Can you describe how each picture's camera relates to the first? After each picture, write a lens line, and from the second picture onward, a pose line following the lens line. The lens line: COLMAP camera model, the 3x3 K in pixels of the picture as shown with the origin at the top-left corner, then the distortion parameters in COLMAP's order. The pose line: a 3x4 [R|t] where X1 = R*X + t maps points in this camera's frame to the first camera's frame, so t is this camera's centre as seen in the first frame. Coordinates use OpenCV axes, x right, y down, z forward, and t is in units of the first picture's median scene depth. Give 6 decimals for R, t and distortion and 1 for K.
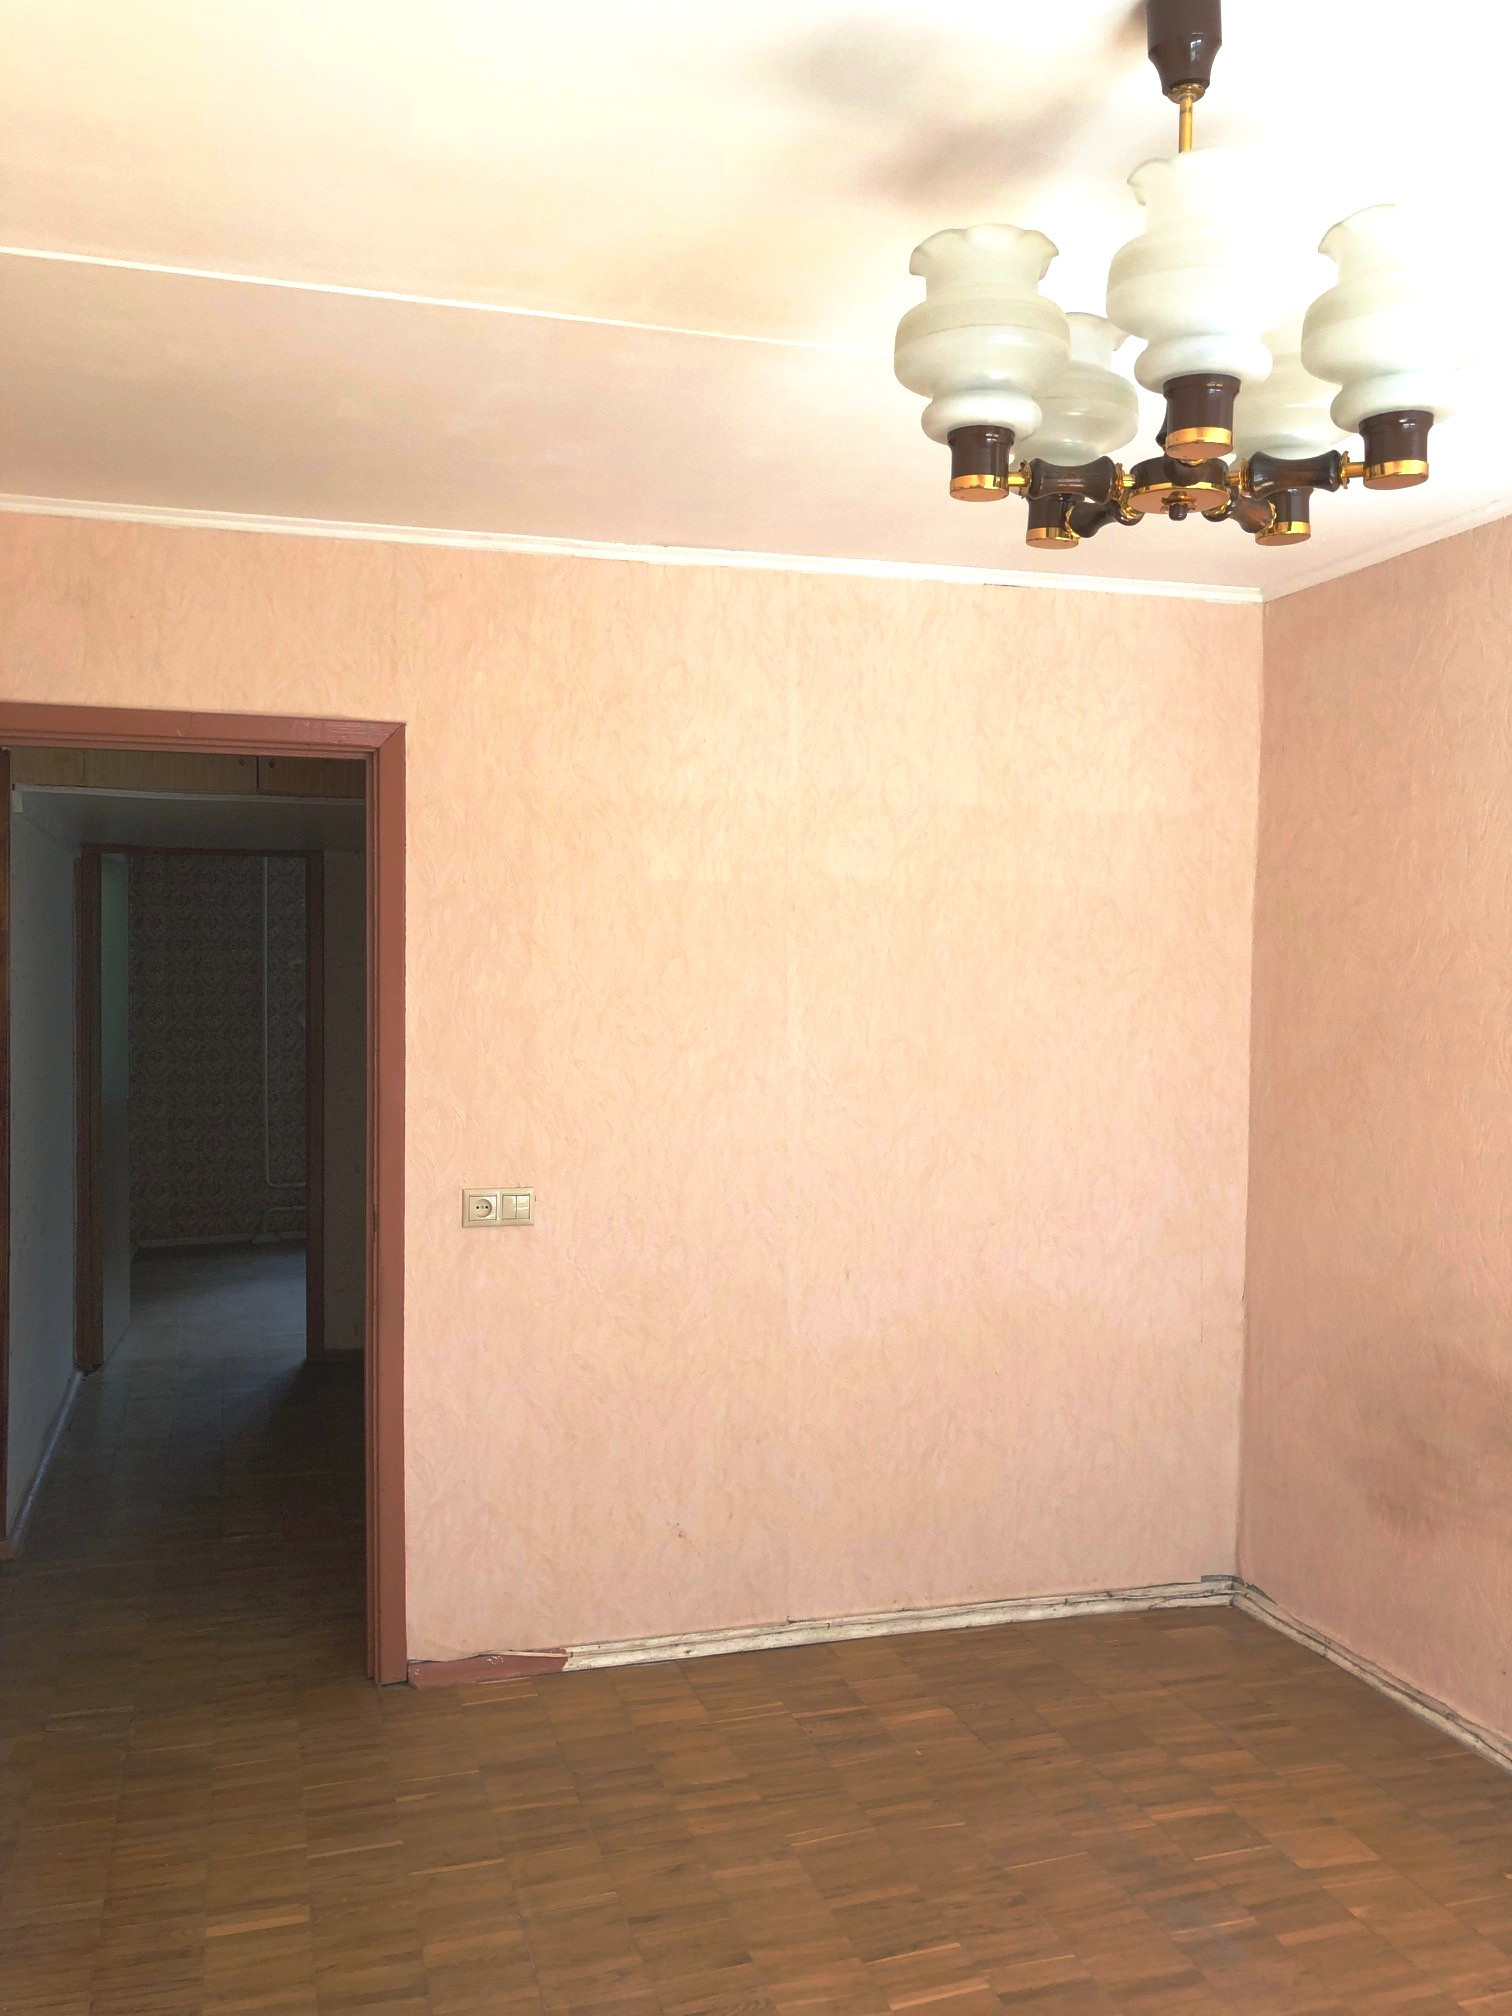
lens RADIAL K [[1666.8, 0, 742.9], [0, 1666.8, 1008.5], [0, 0, 1]] dist [0.034020, -0.028383]
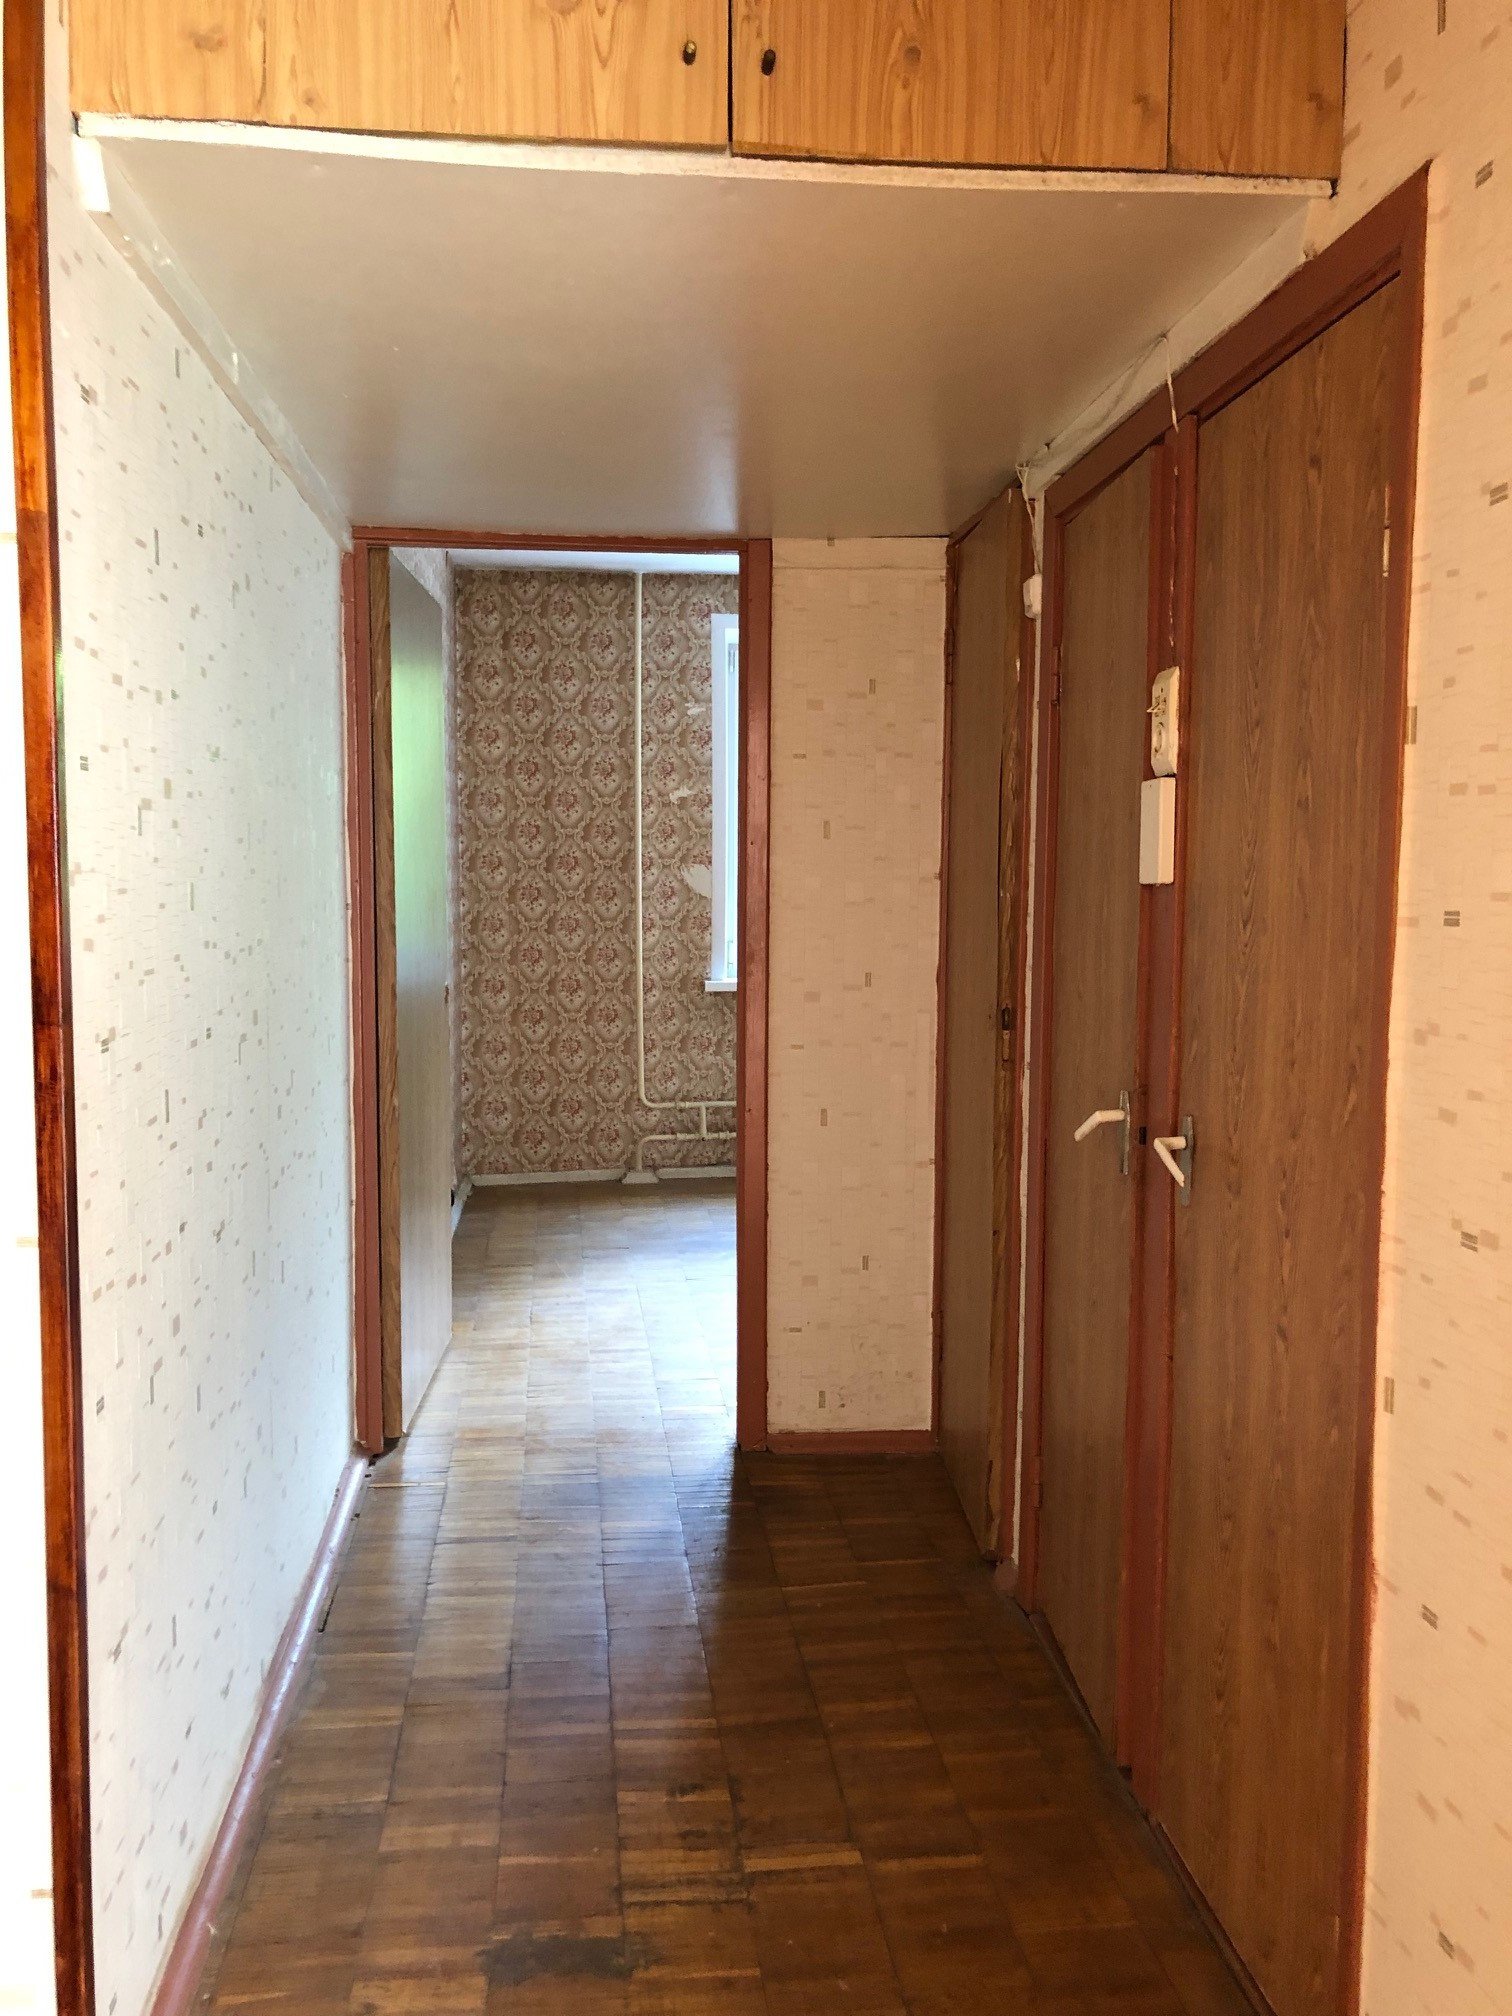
lens RADIAL K [[1666.8, 0, 761.5], [0, 1666.8, 1009.7], [0, 0, 1]] dist [0.034020, -0.028383]
pose [[0.983020, 0.018189, -0.182595, -0.152233], [-0.005369, 0.997500, 0.070457, 0.020805], [0.183420, -0.068280, 0.980660, 0.452943]]
